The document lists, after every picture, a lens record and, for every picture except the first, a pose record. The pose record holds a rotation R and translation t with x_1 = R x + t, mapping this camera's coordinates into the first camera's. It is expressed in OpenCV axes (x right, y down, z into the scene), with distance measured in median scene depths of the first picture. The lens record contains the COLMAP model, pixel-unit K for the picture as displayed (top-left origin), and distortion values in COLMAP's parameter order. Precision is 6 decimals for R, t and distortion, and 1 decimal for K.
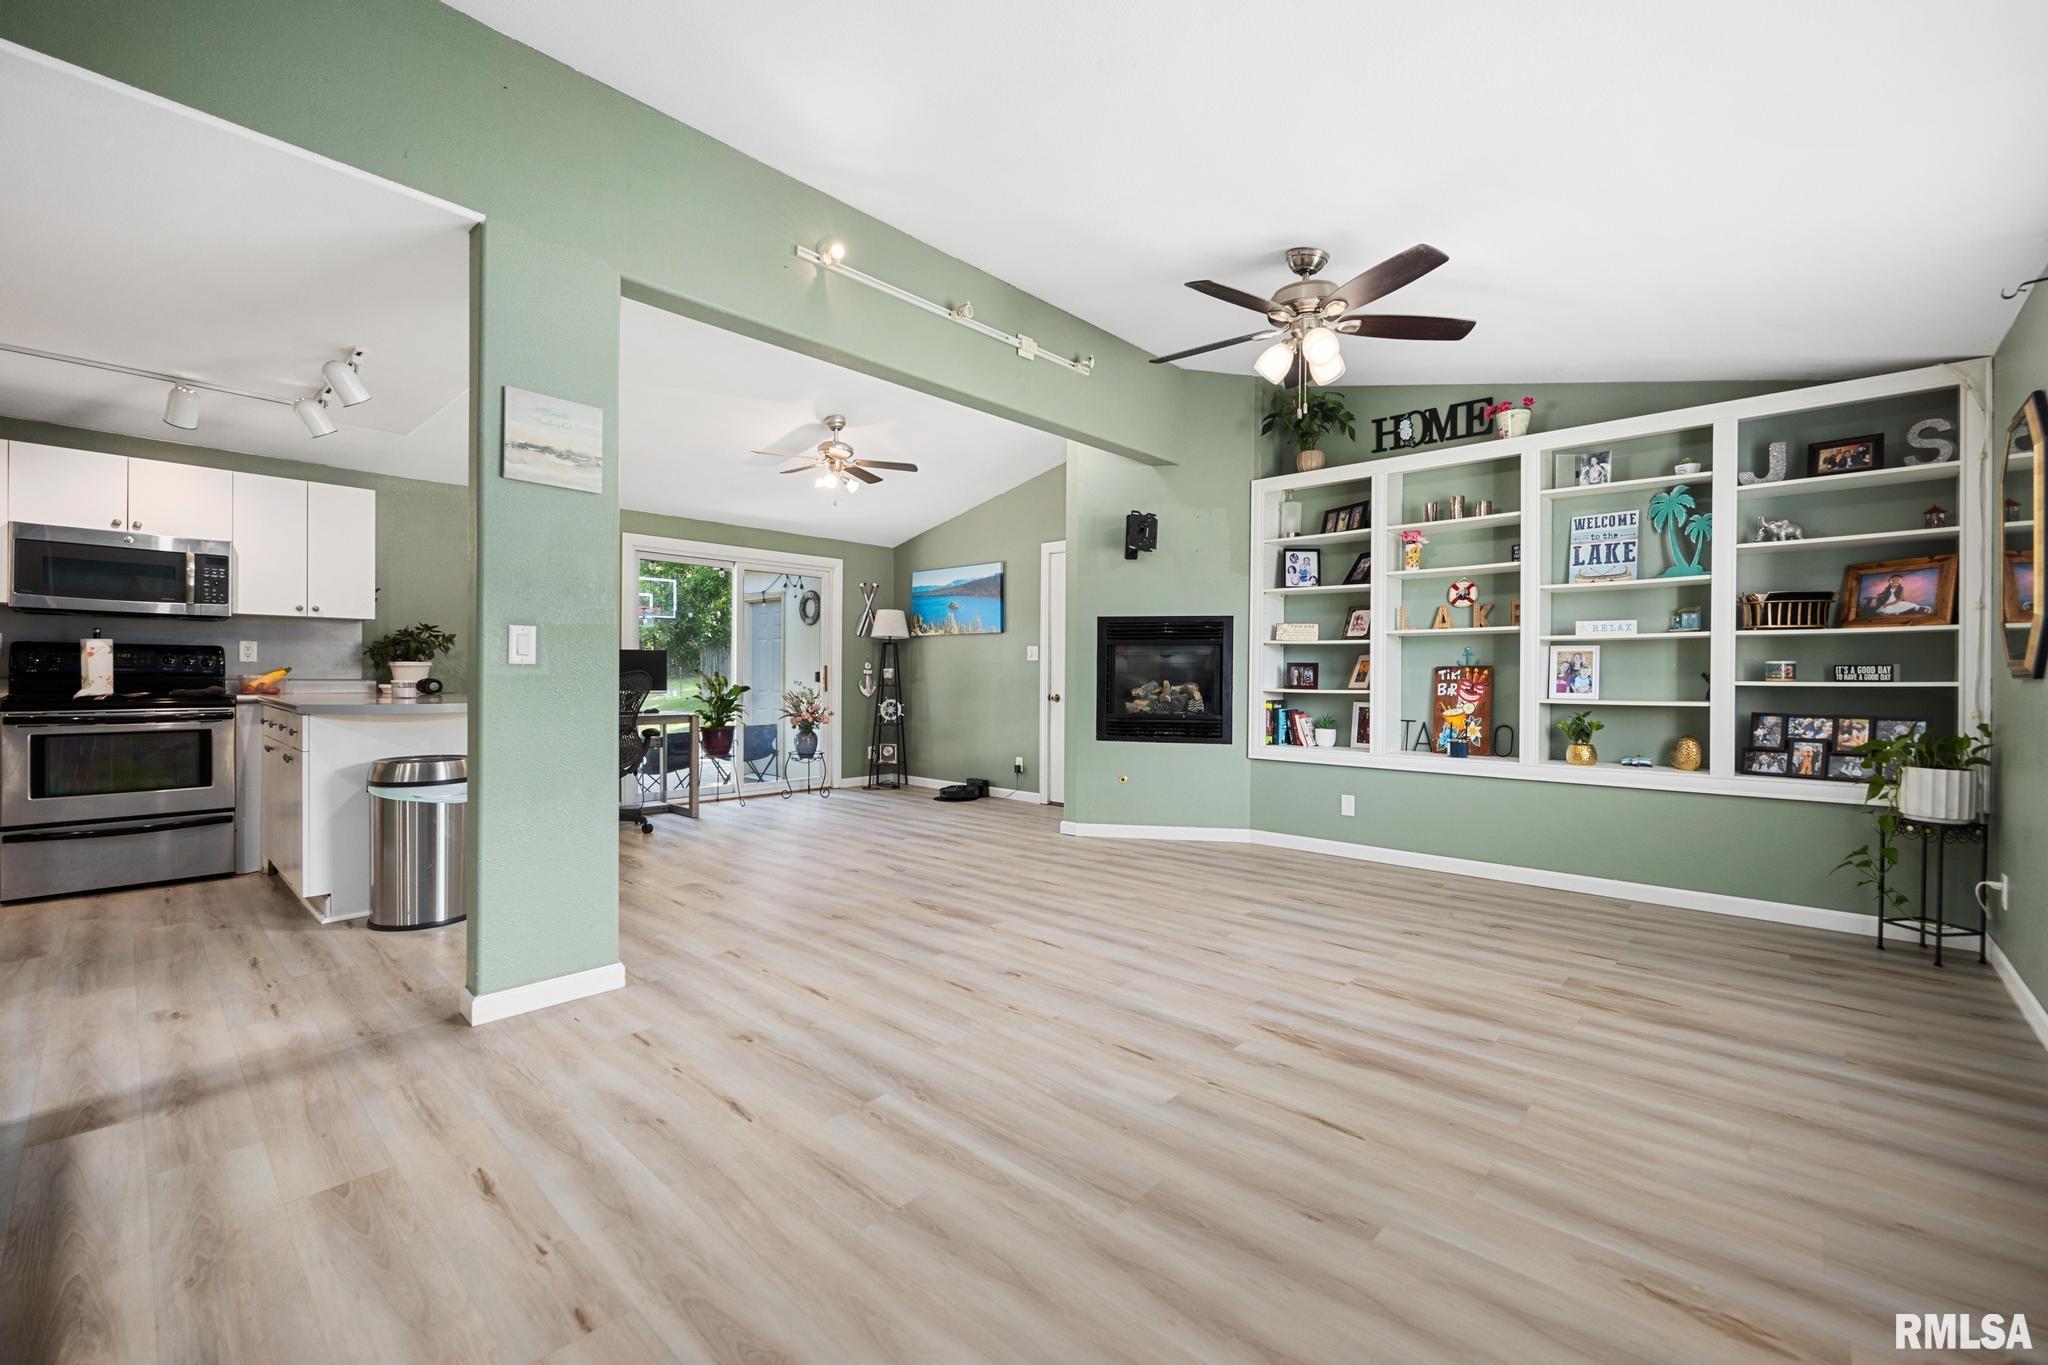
lens RADIAL K [[834.6, 0, 1049.8], [0, 834.6, 675.1], [0, 0, 1]] dist [-0.002156, -0.000078]
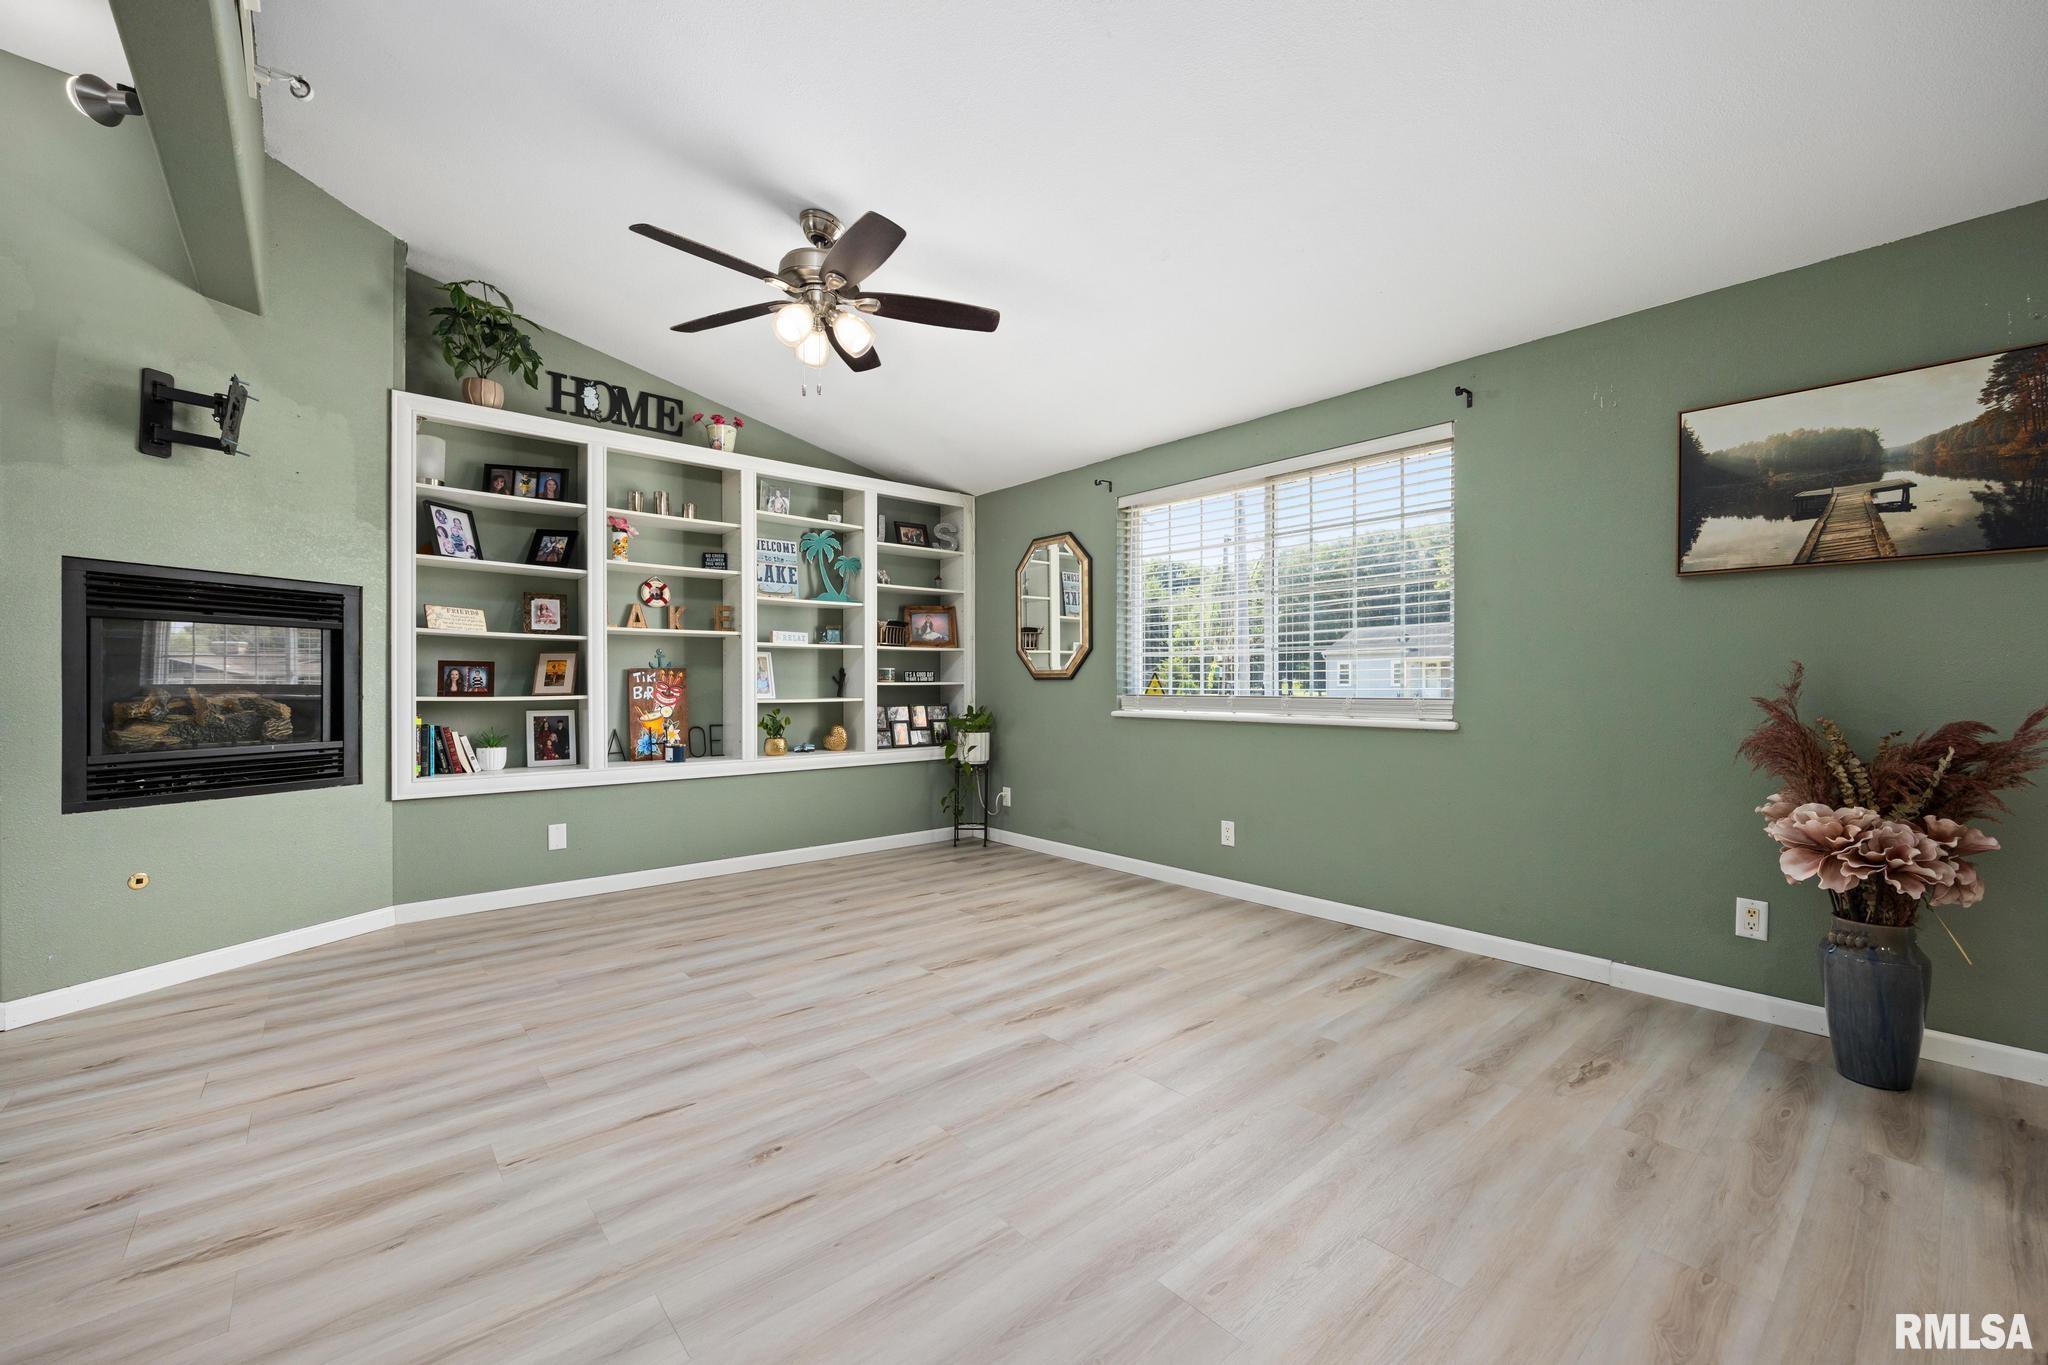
lens RADIAL K [[818.3, 0, 1033.4], [0, 818.3, 681.0], [0, 0, 1]] dist [-0.004505, -0.000143]
pose [[0.124727, -0.002721, 0.992187, -0.521685], [-0.000147, 0.999996, 0.002761, 0.001752], [-0.992191, -0.000490, 0.124726, 0.604114]]
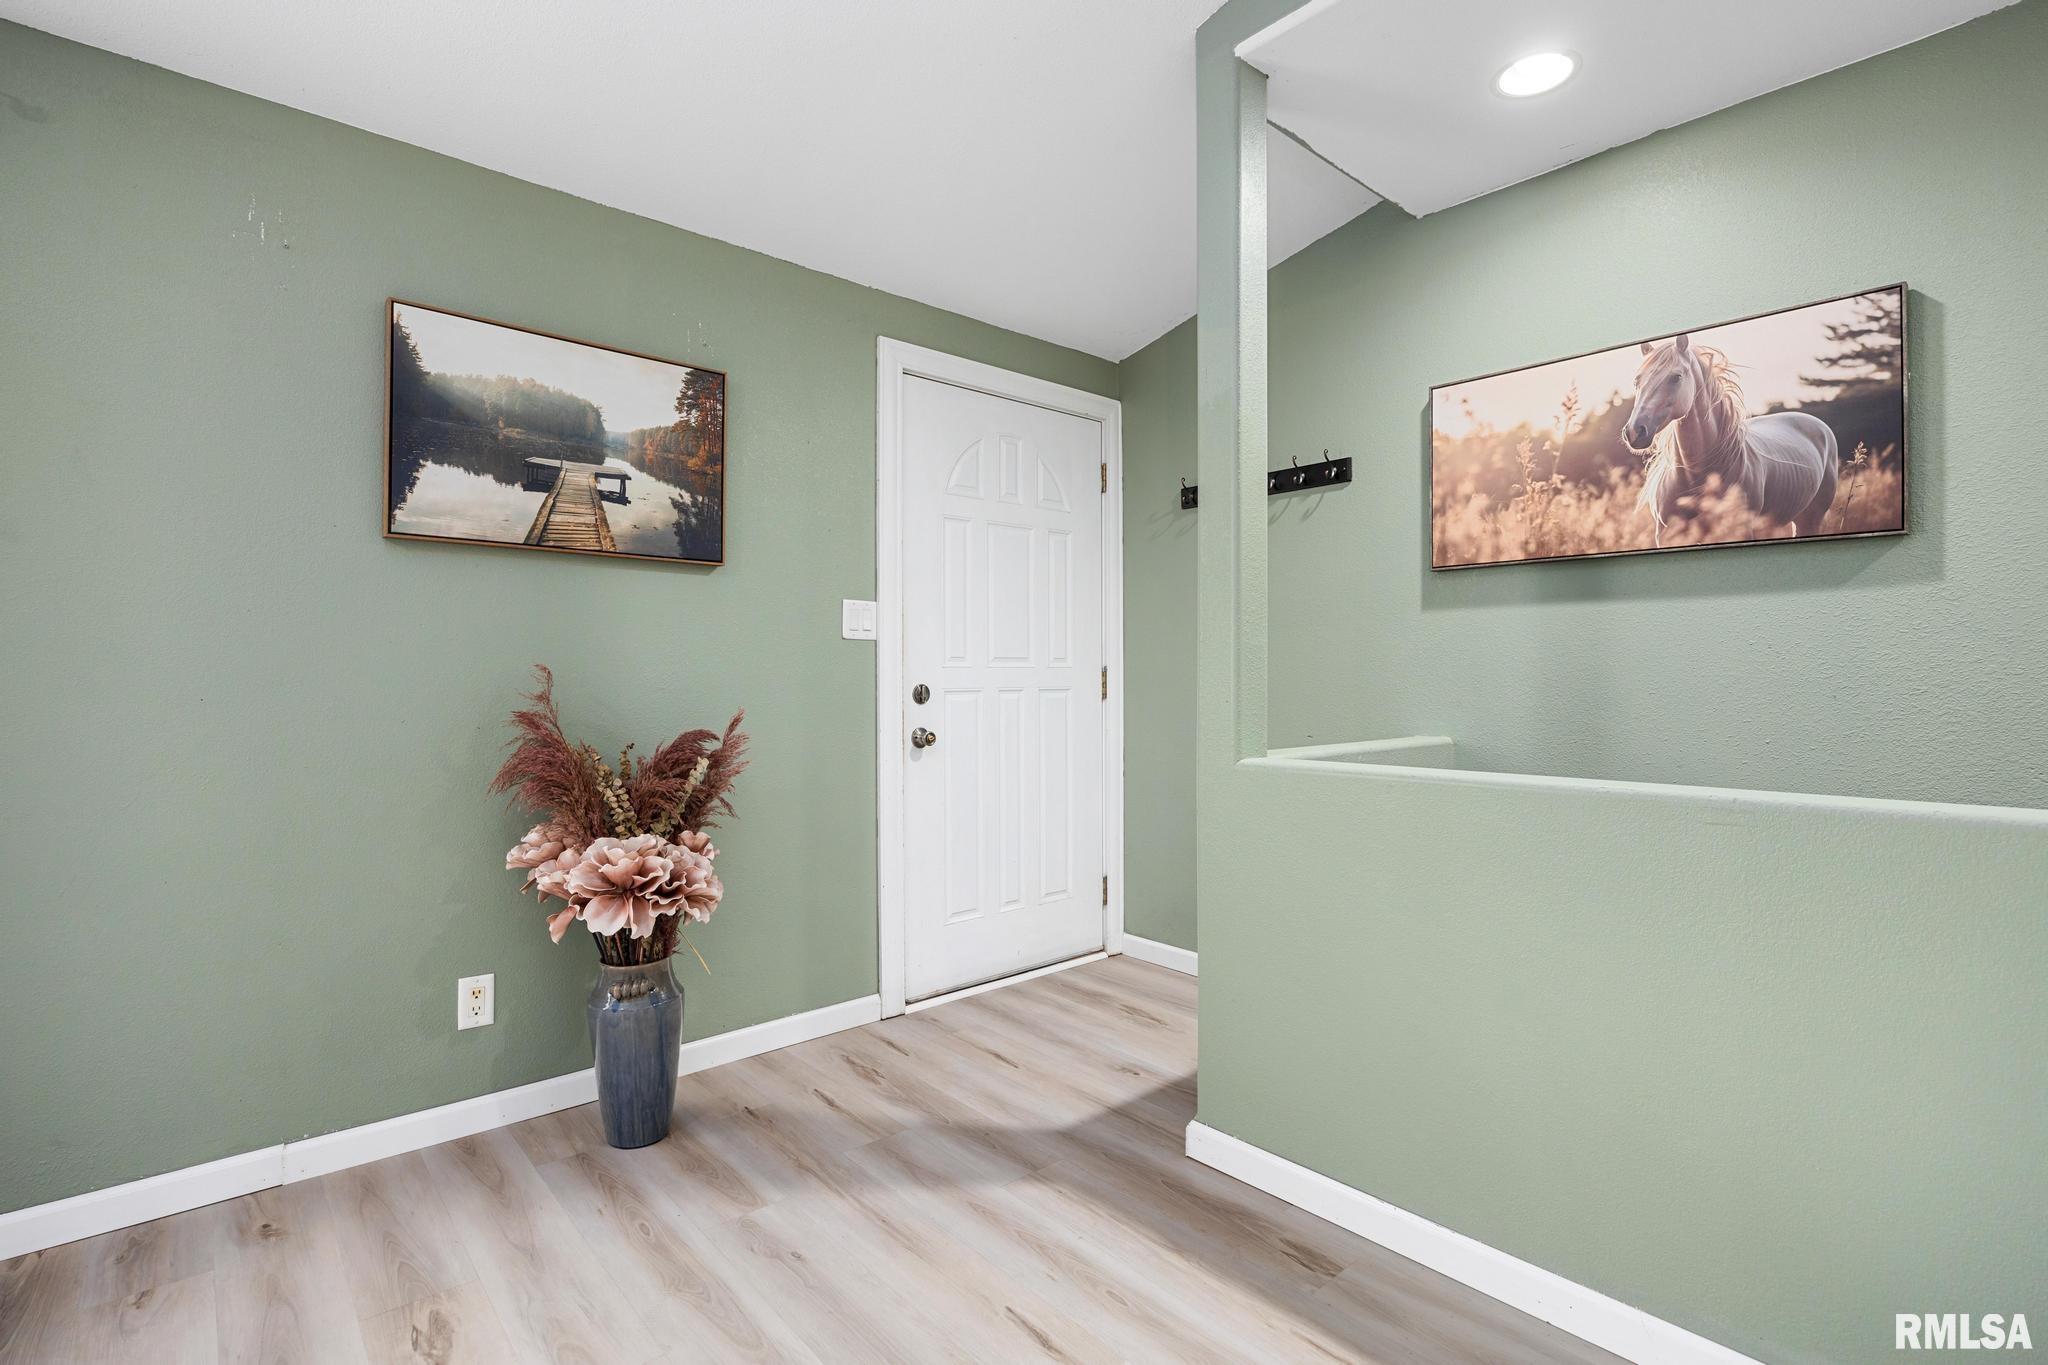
lens RADIAL K [[969.0, 0, 1034.0], [0, 969.0, 678.6], [0, 0, 1]] dist [-0.003619, -0.000918]
pose [[-0.992878, -0.004447, 0.119051, -0.182362], [-0.004186, 0.999988, 0.002439, -0.006566], [-0.119061, 0.001923, -0.992885, 0.666083]]
